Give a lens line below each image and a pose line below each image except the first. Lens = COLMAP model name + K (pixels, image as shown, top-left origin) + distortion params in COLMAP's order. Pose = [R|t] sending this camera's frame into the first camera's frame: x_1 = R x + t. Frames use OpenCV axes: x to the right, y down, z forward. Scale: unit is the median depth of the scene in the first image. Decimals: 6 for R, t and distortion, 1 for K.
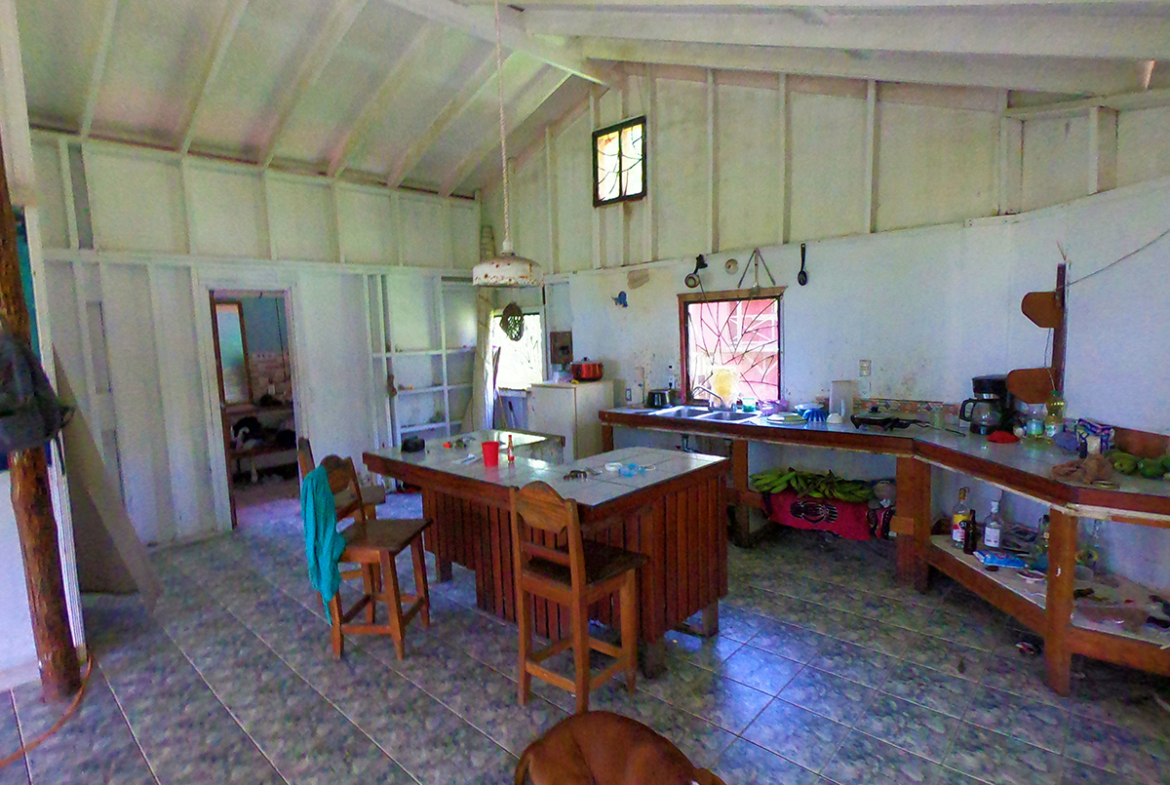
lens RADIAL K [[601.5, 0, 586.7], [0, 601.5, 391.1], [0, 0, 1]] dist [0.002034, 0.002619]
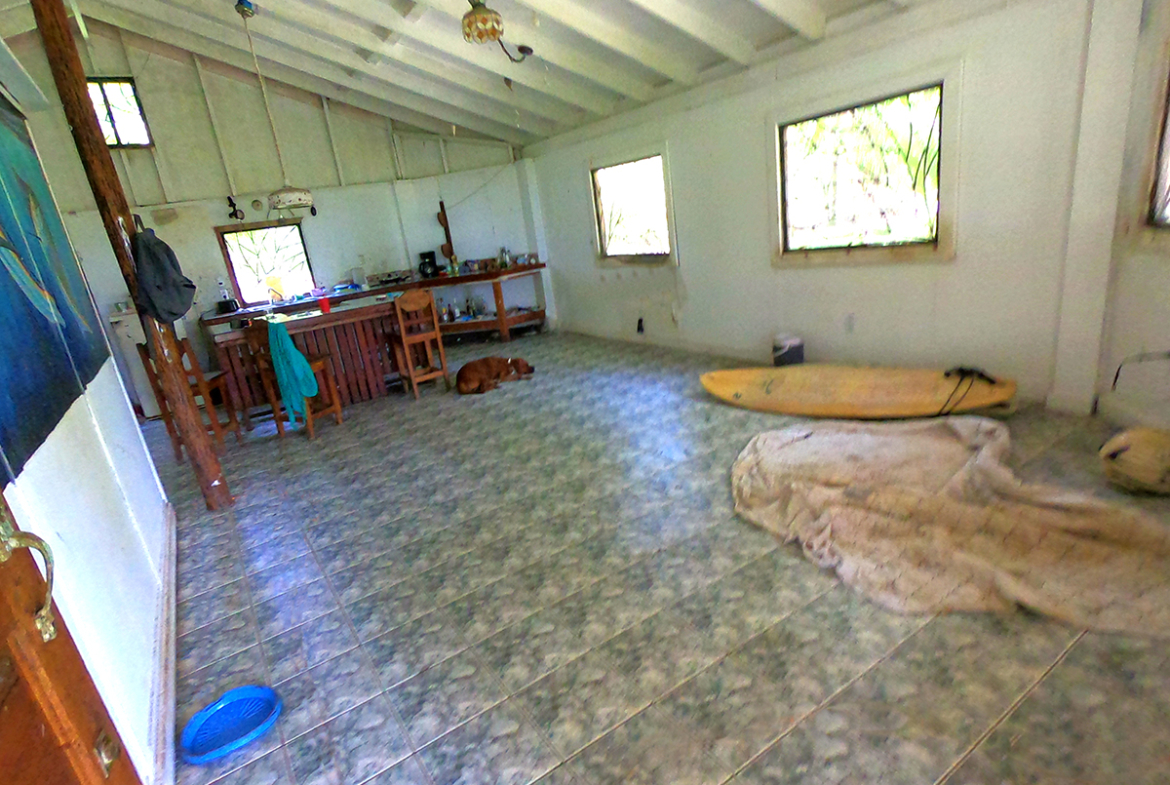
lens RADIAL K [[601.5, 0, 583.5], [0, 601.5, 394.8], [0, 0, 1]] dist [0.002034, 0.002619]
pose [[0.247764, -0.280173, 0.927424, -1.152223], [0.222496, 0.948140, 0.226991, 0.082965], [-0.942926, 0.150108, 0.297252, -0.131397]]
